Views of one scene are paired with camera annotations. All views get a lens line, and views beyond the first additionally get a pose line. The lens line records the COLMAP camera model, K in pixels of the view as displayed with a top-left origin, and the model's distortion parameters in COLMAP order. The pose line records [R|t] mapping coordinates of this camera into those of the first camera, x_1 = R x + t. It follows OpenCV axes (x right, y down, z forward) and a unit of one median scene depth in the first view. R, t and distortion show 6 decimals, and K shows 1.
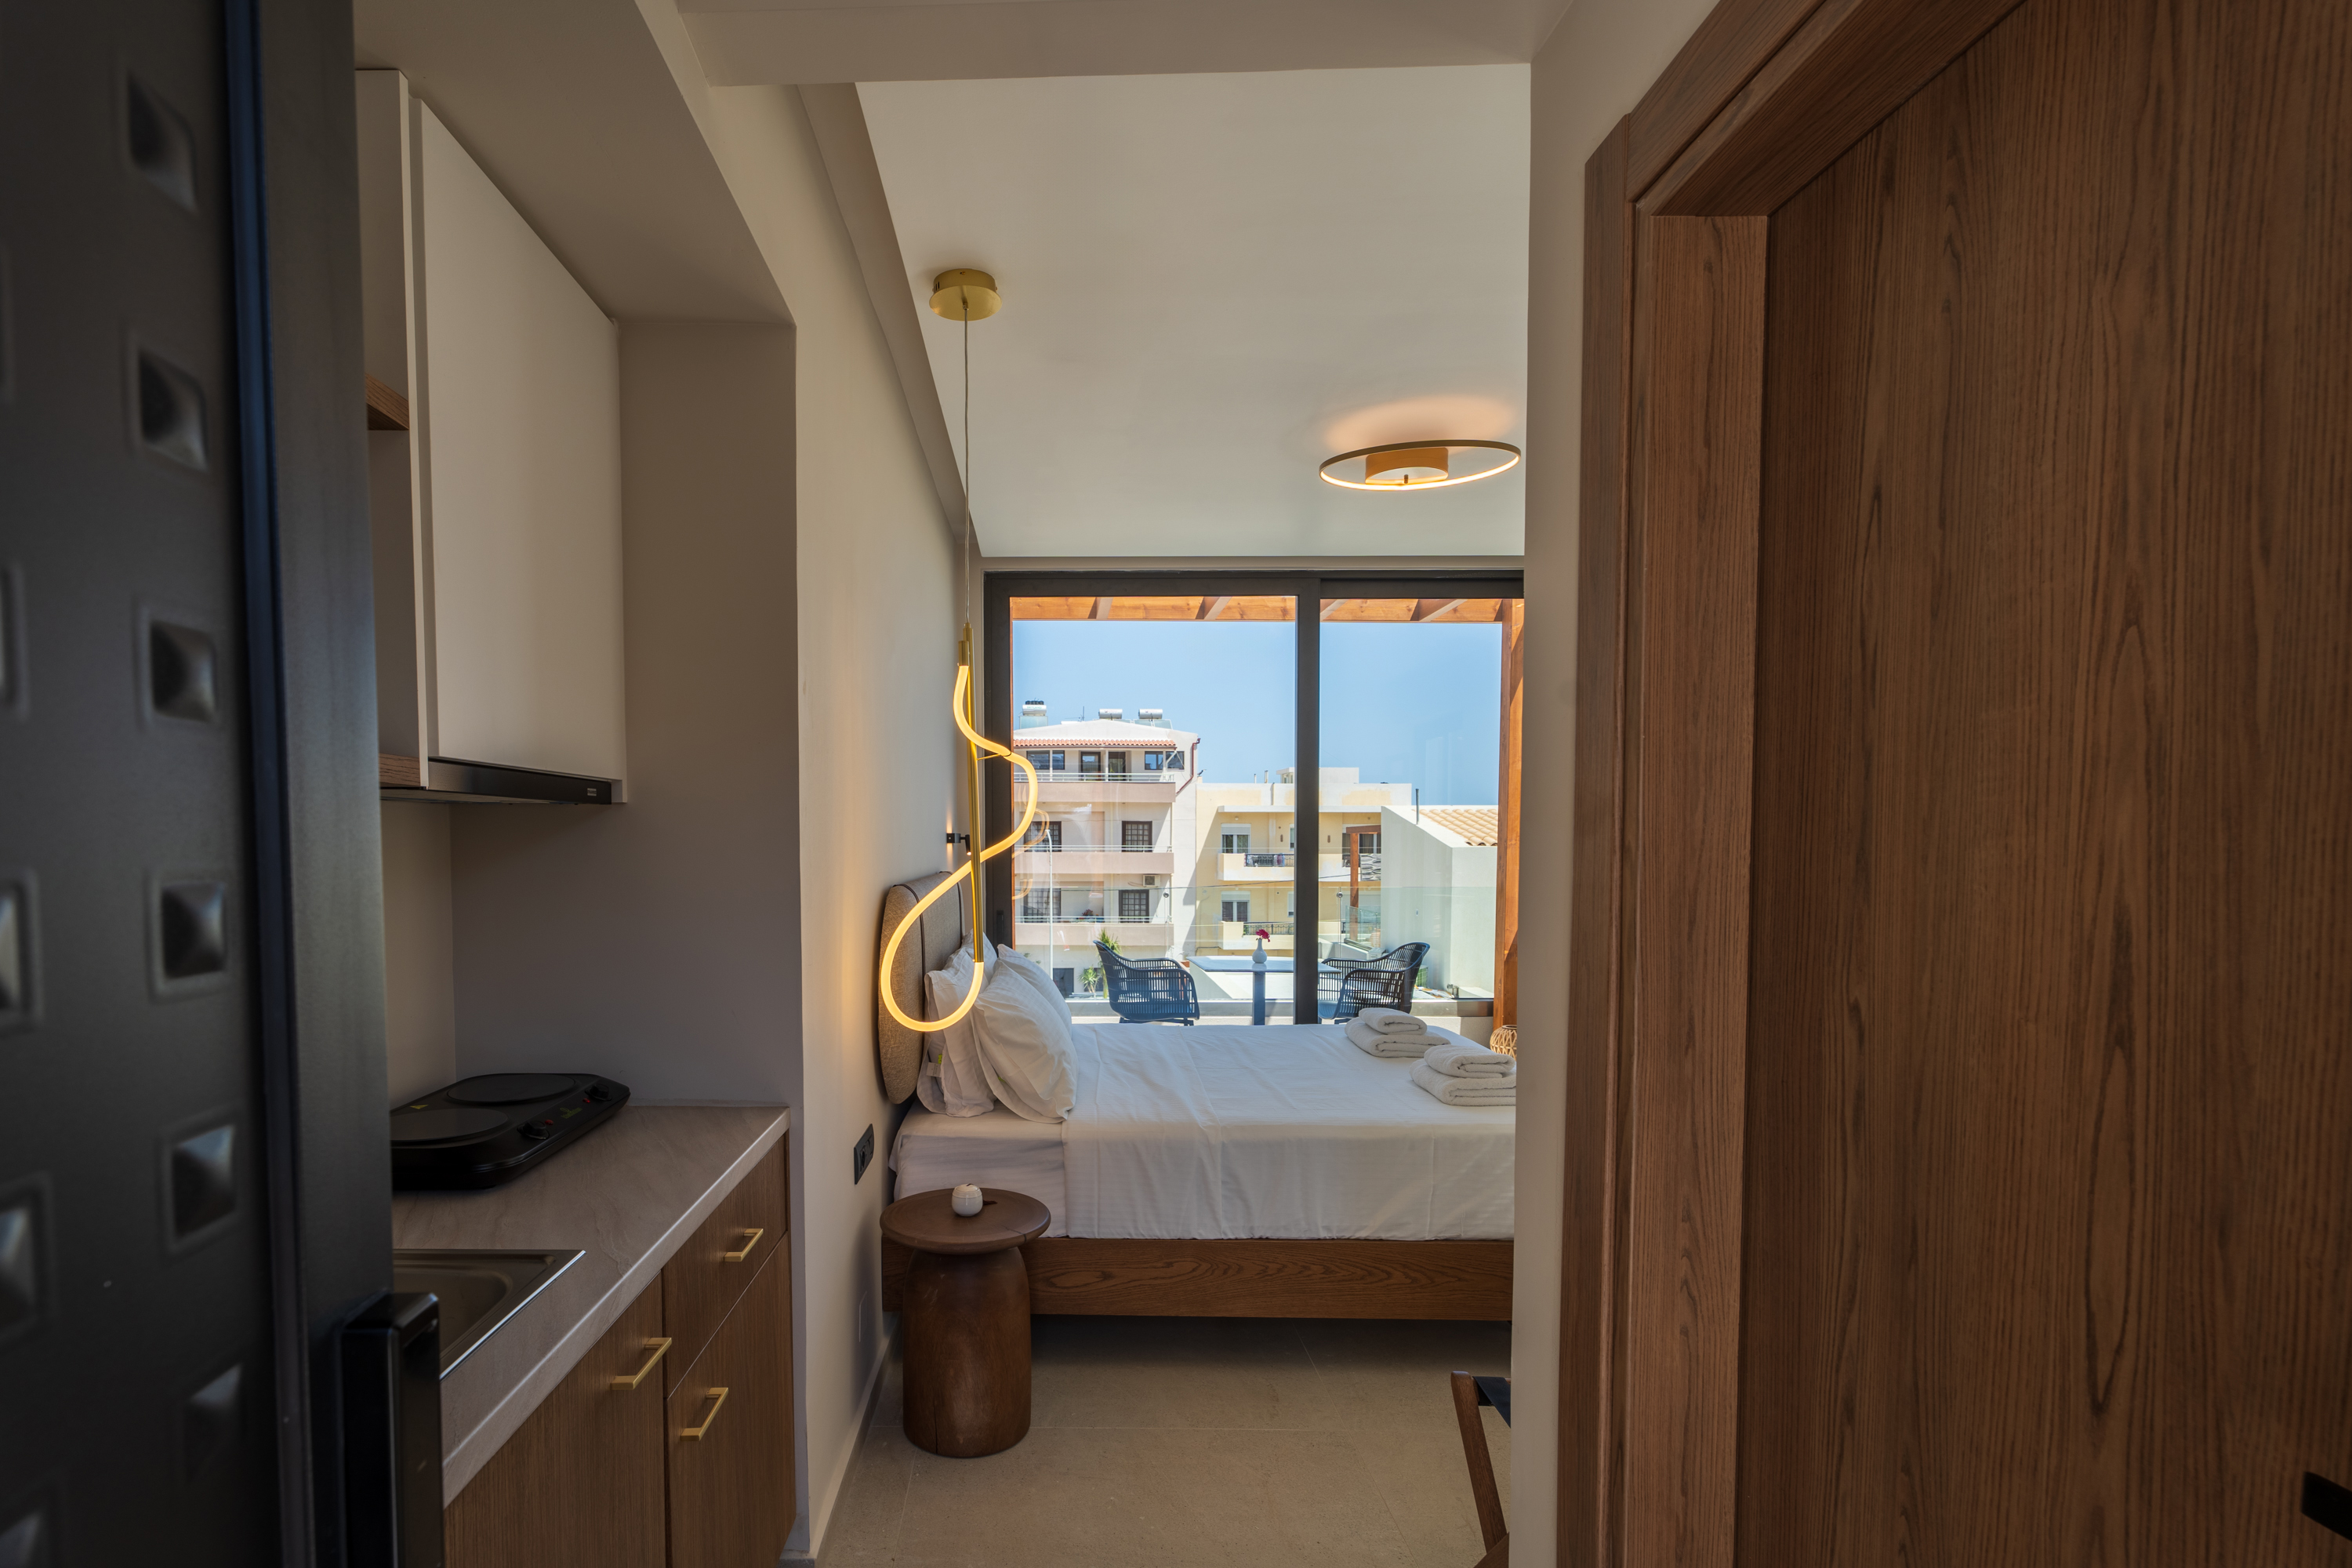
lens RADIAL K [[1092.0, 0, 1103.4], [0, 1092.0, 953.6], [0, 0, 1]] dist [0.003316, 0.000817]
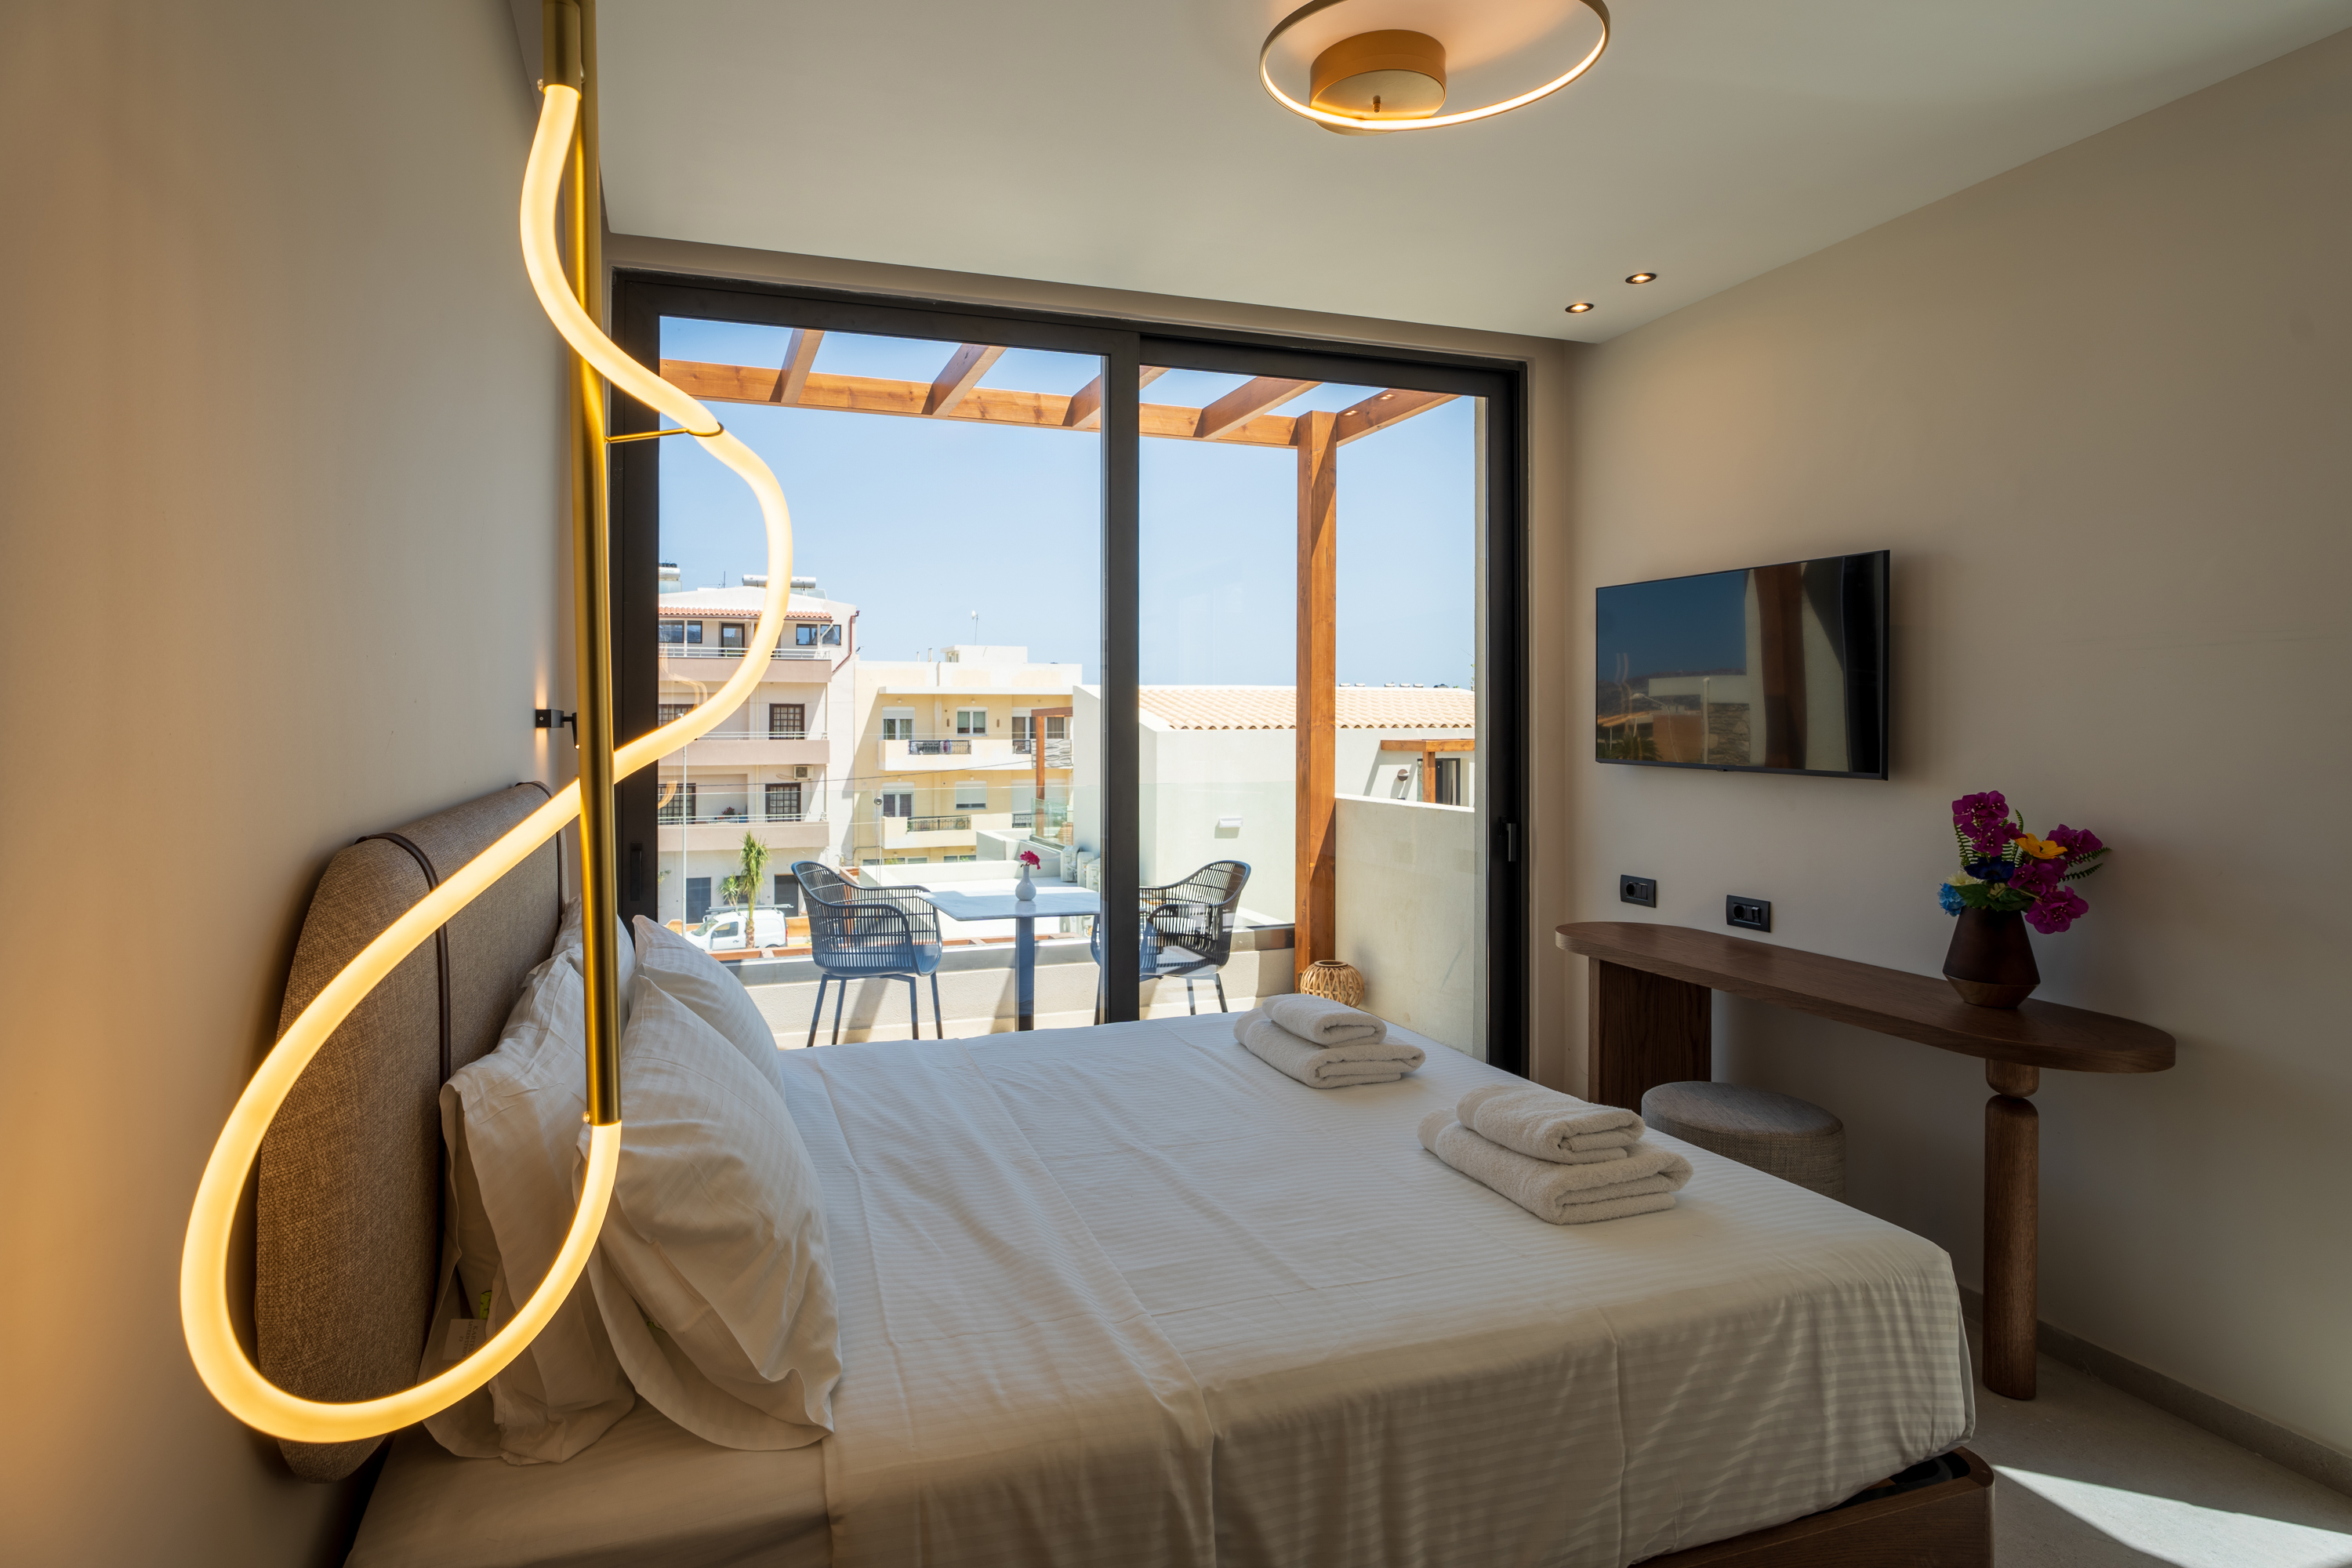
lens RADIAL K [[1218.7, 0, 1030.1], [0, 1218.7, 702.1], [0, 0, 1]] dist [-0.009988, 0.001775]
pose [[0.973406, -0.000978, 0.229086, -0.028984], [0.028981, 0.992483, -0.118906, -0.023428], [-0.227247, 0.122383, 0.966117, 0.242815]]
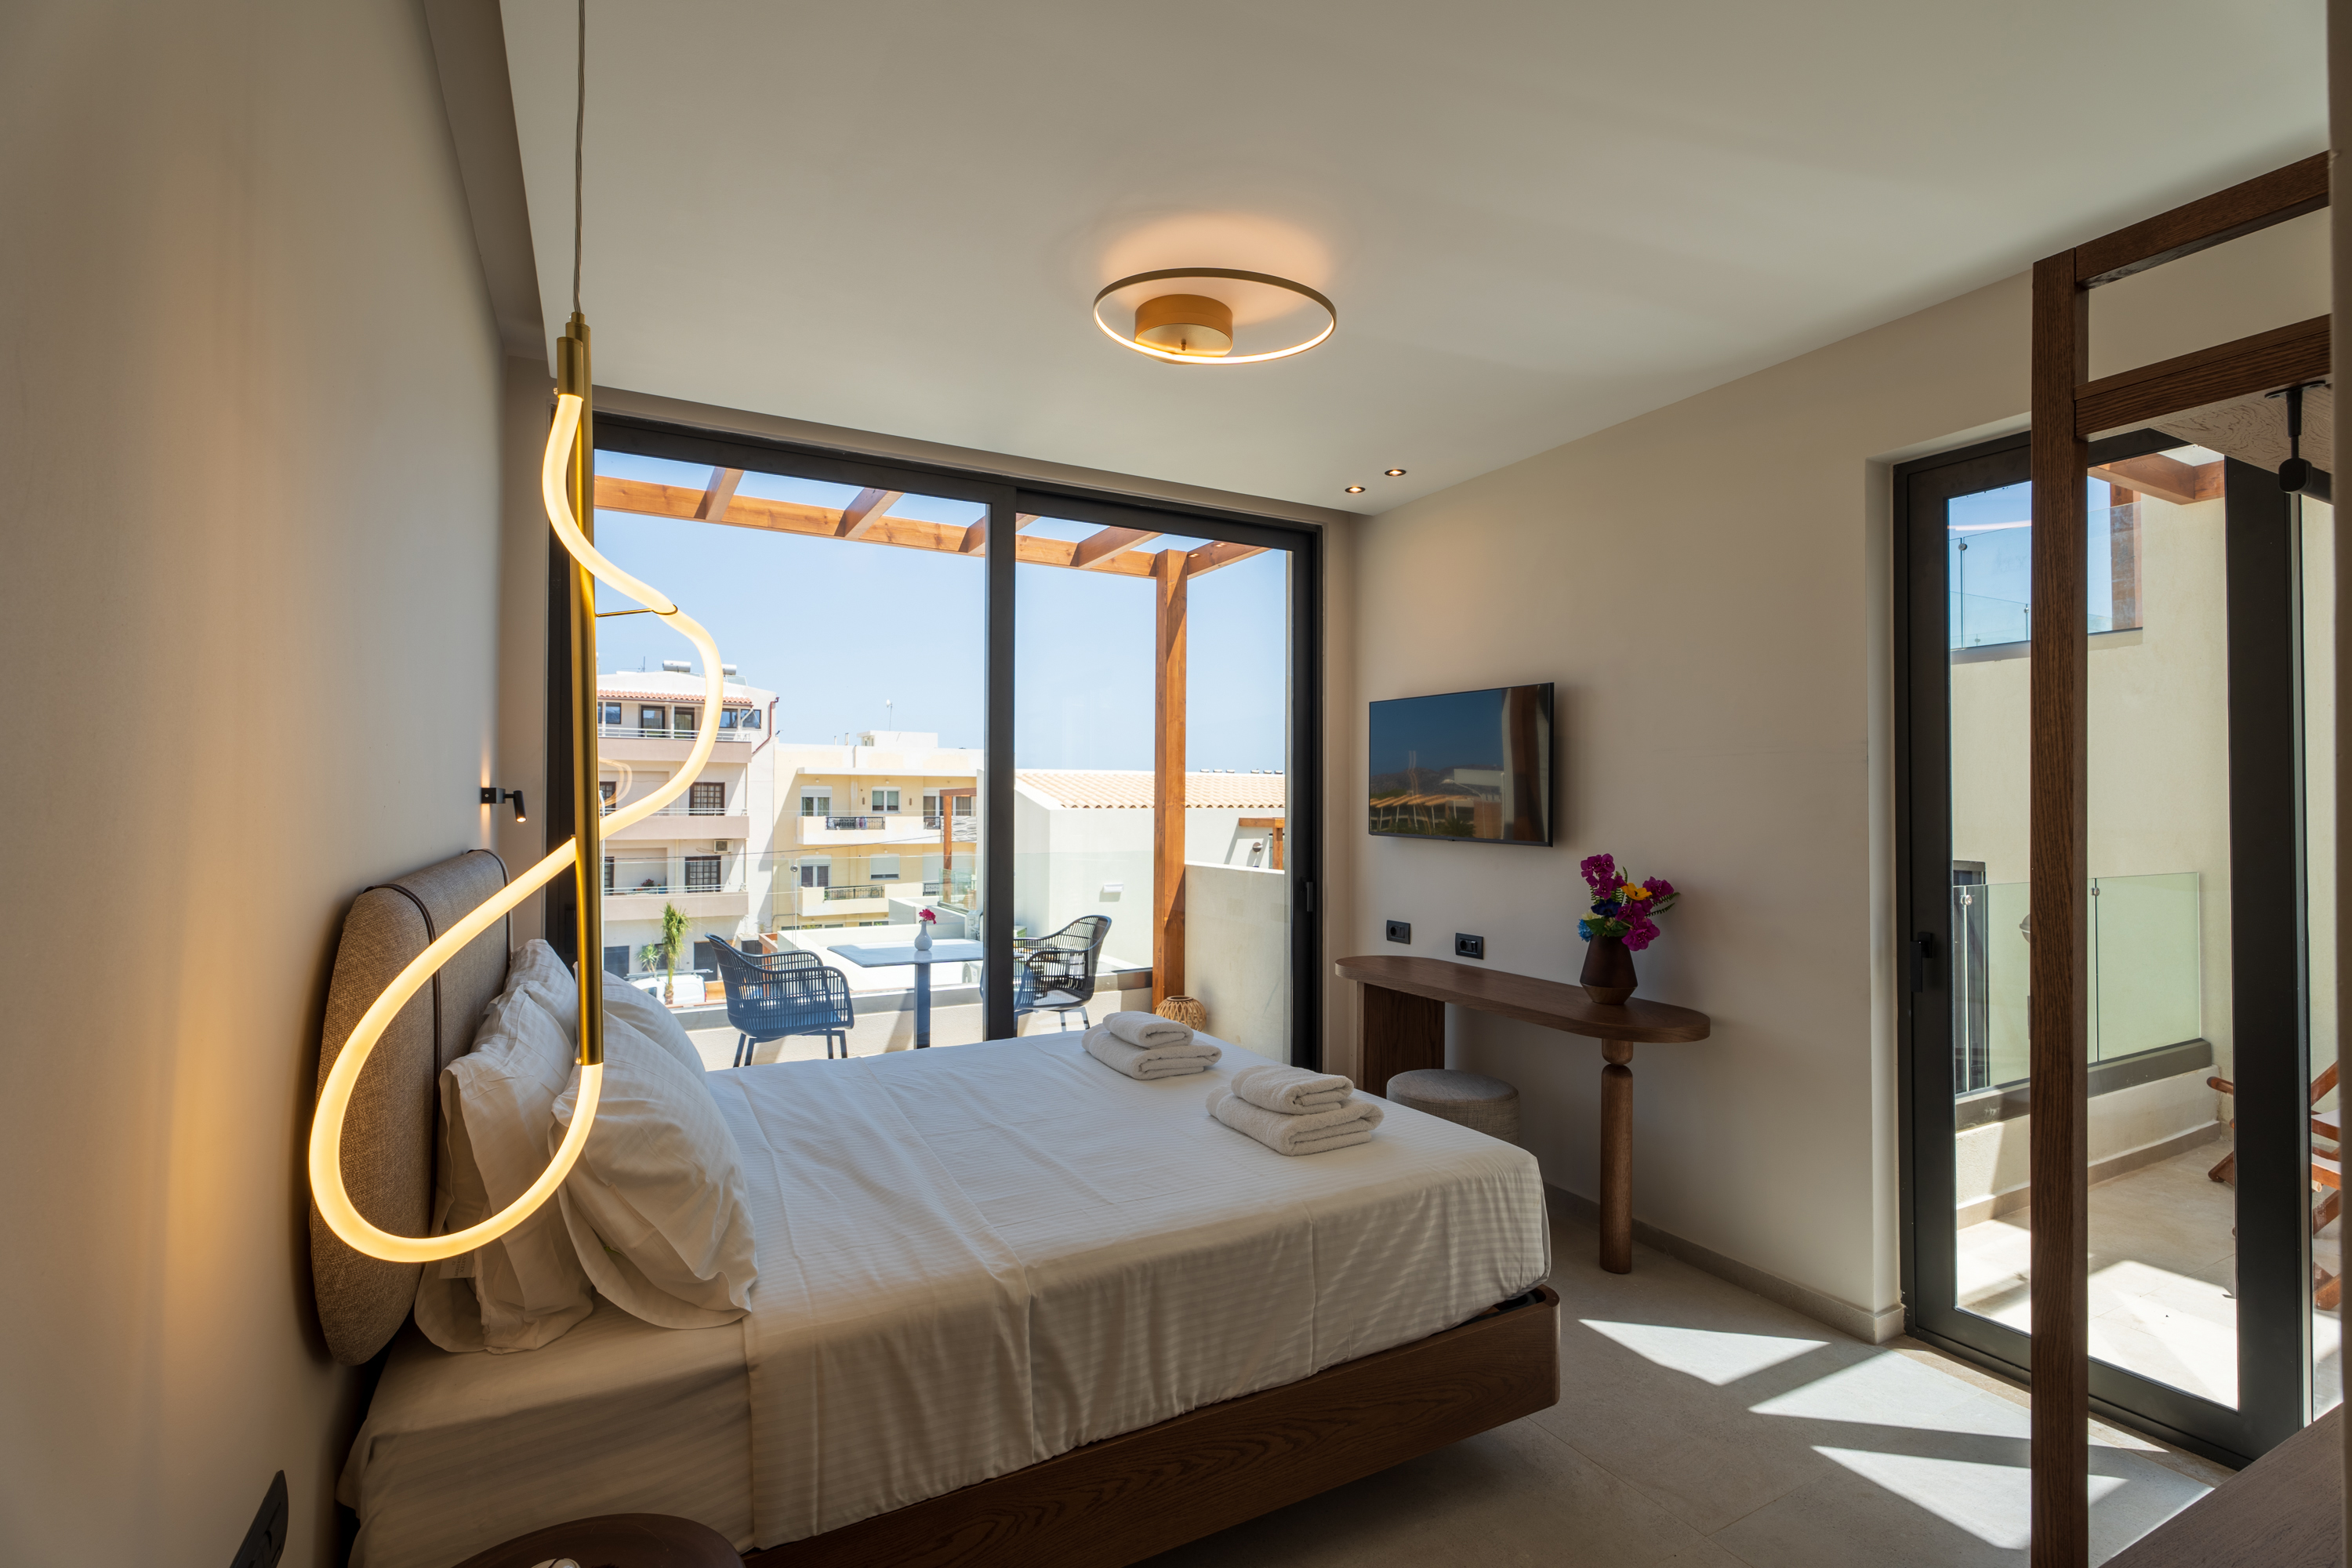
lens RADIAL K [[1067.6, 0, 1177.6], [0, 1067.6, 801.2], [0, 0, 1]] dist [-0.002223, 0.001879]
pose [[0.900599, 0.001606, 0.434647, -0.033152], [0.044033, 0.994511, -0.094912, -0.017710], [-0.432414, 0.104616, 0.895586, 0.186701]]
